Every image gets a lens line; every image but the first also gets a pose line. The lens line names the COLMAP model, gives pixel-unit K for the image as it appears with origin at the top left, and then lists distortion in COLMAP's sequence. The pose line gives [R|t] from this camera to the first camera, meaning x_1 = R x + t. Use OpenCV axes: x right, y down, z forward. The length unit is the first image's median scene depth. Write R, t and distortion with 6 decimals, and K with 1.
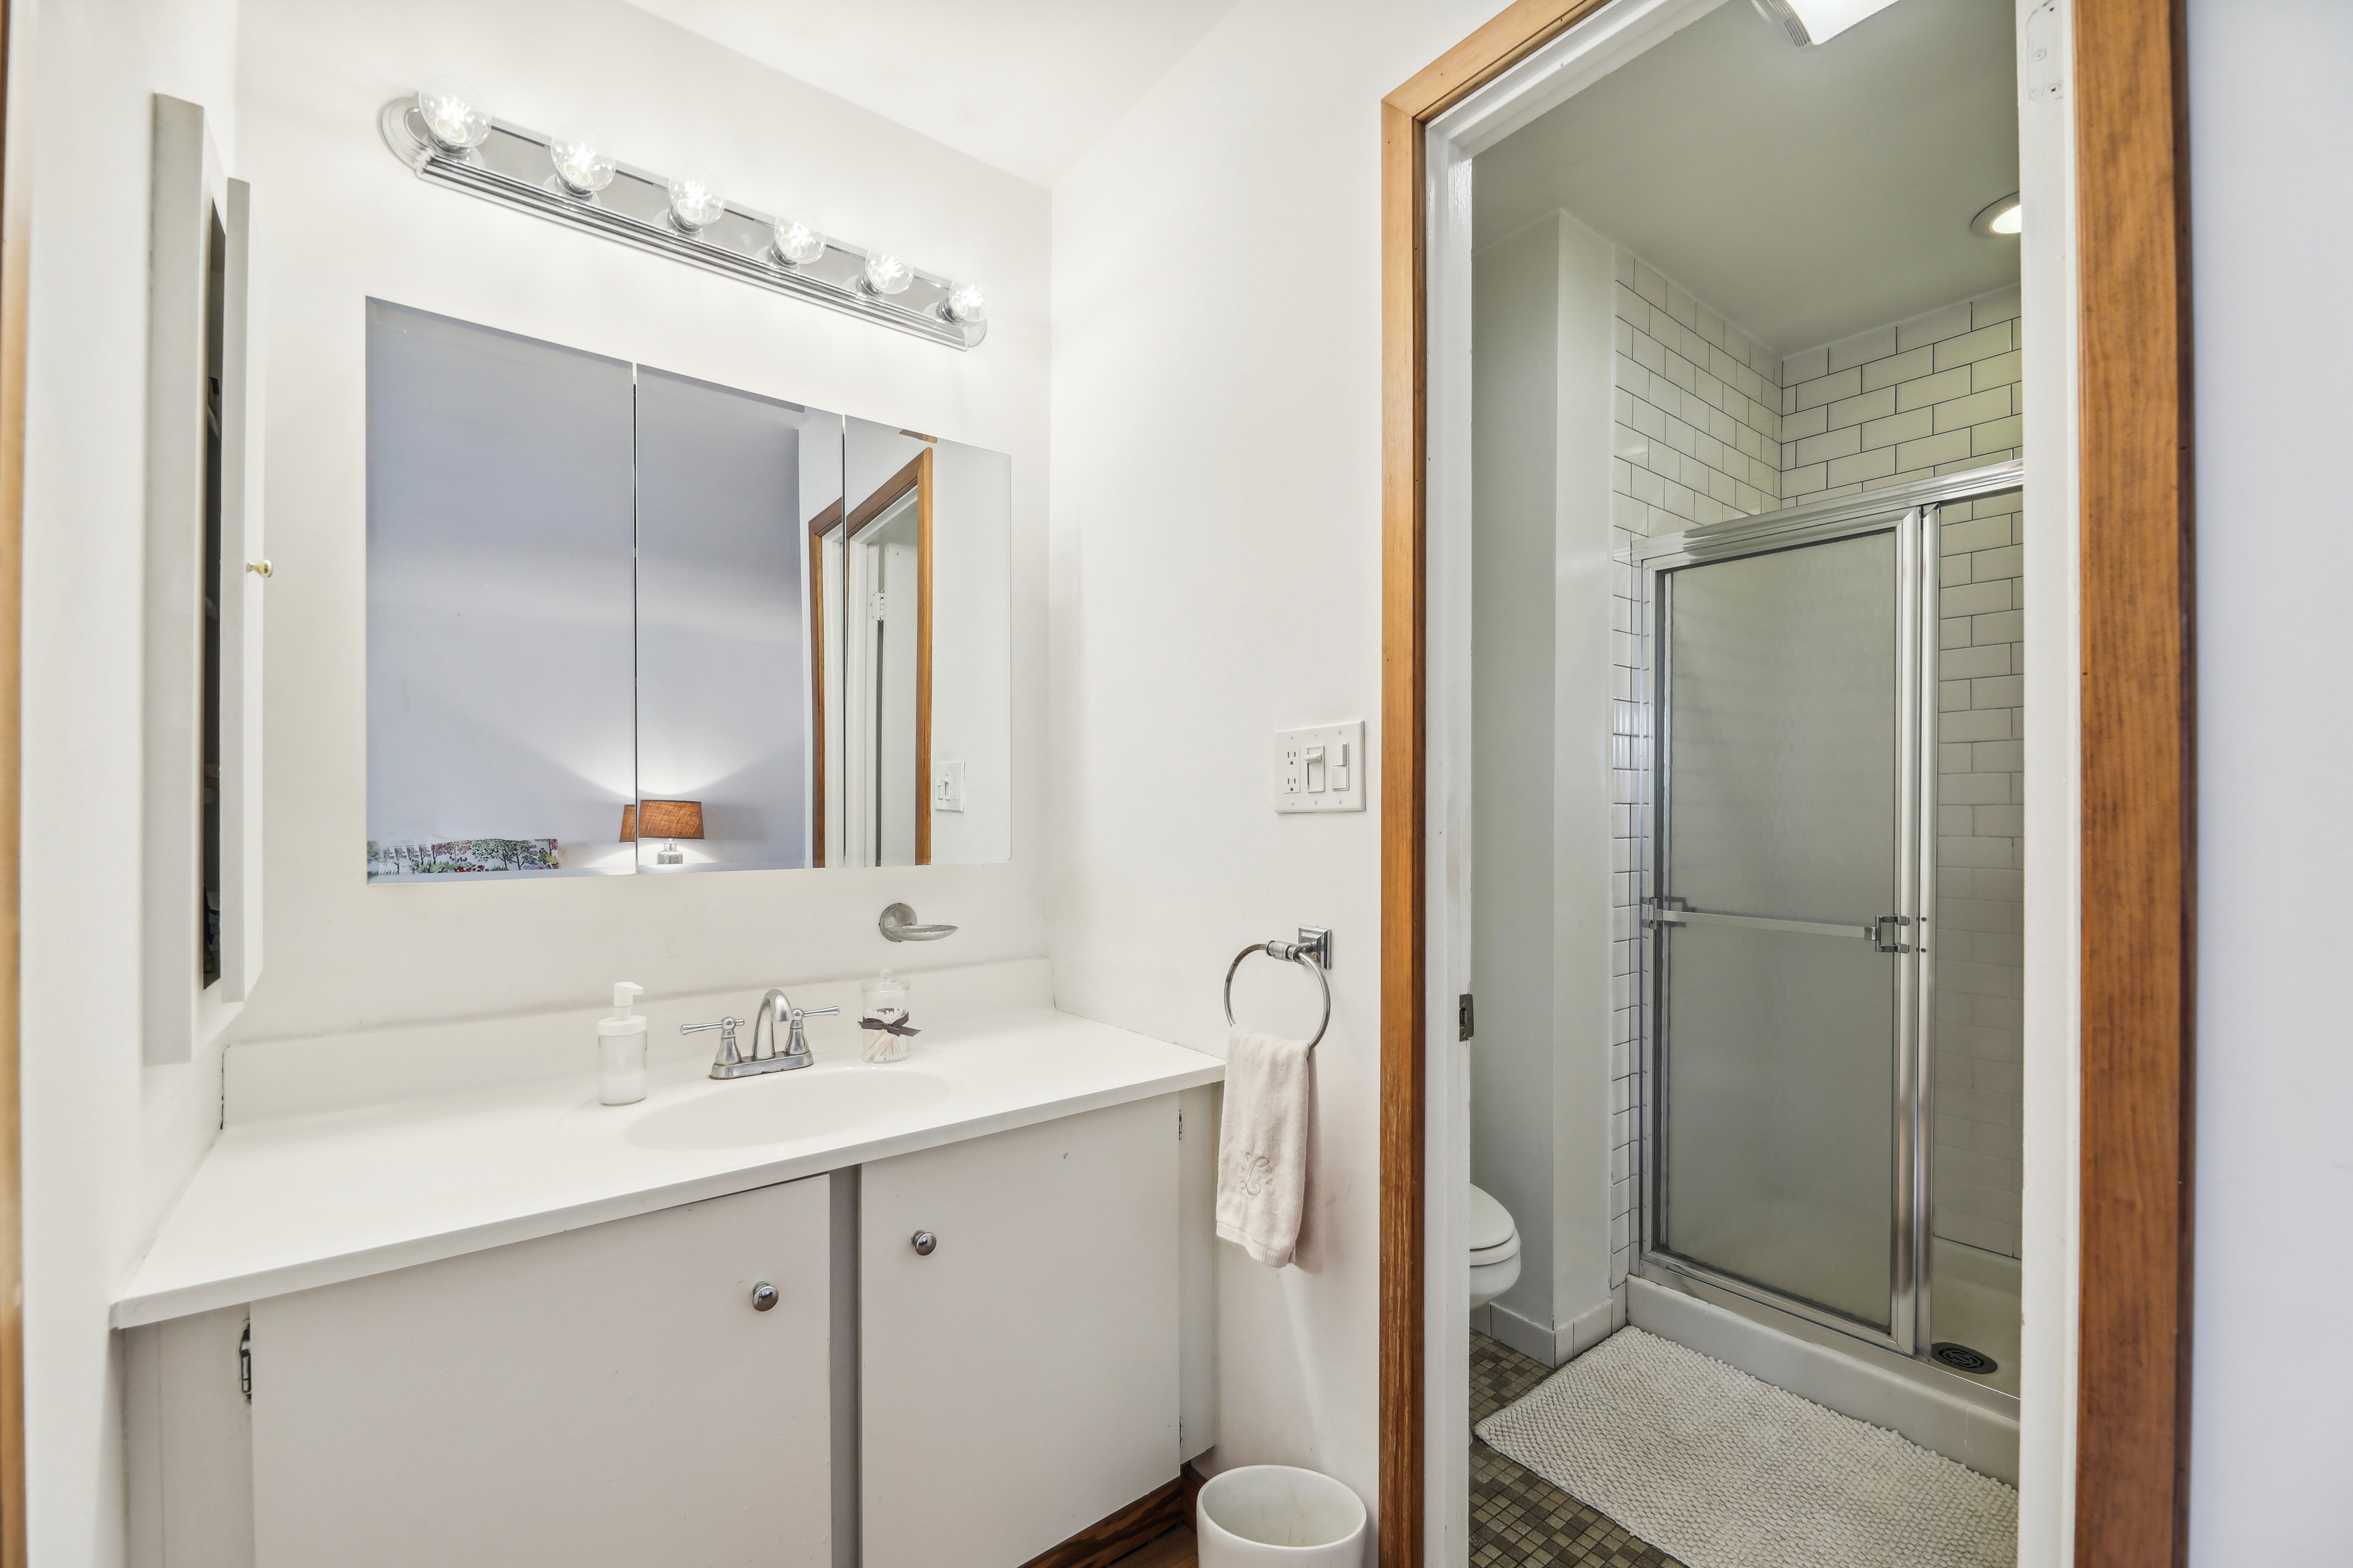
lens RADIAL K [[963.2, 0, 1166.8], [0, 963.2, 791.5], [0, 0, 1]] dist [-0.000155, -0.003555]
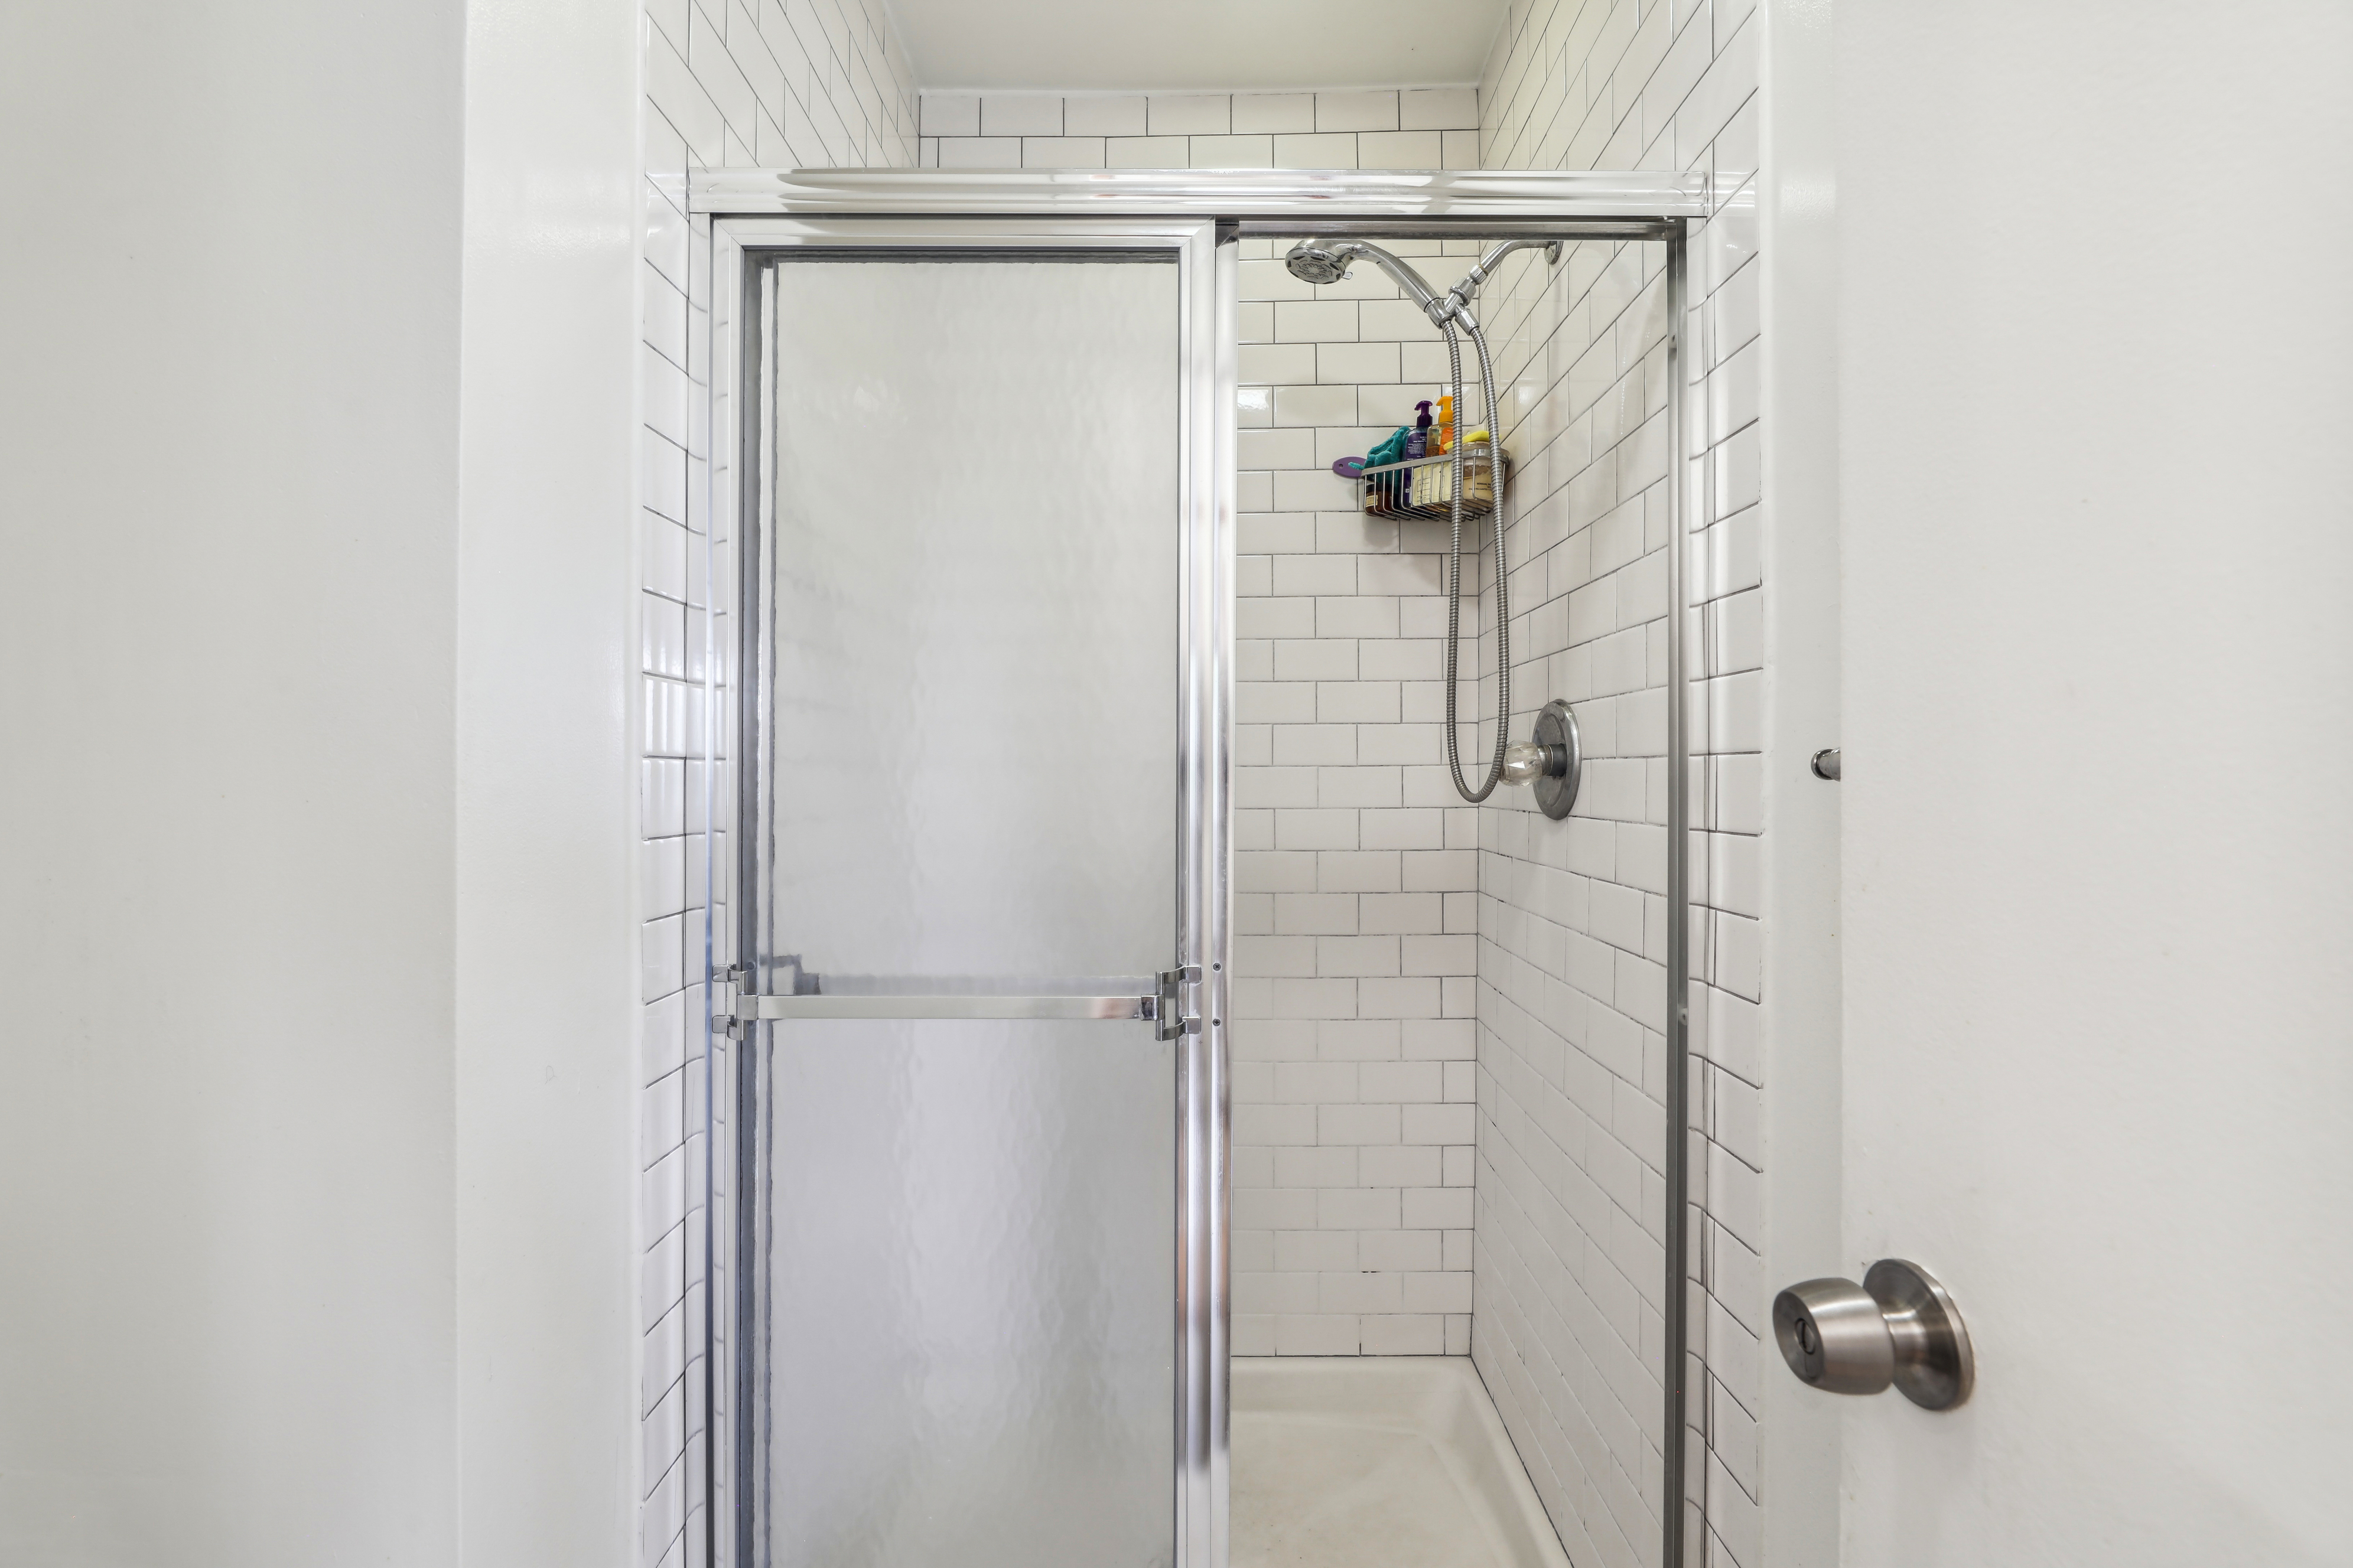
lens RADIAL K [[1008.5, 0, 1176.5], [0, 1008.5, 780.4], [0, 0, 1]] dist [-0.001622, -0.001344]
pose [[0.625499, -0.007105, 0.780192, 0.264561], [-0.007624, 0.999855, 0.015218, 0.014010], [-0.780187, -0.015467, 0.625355, 0.540947]]
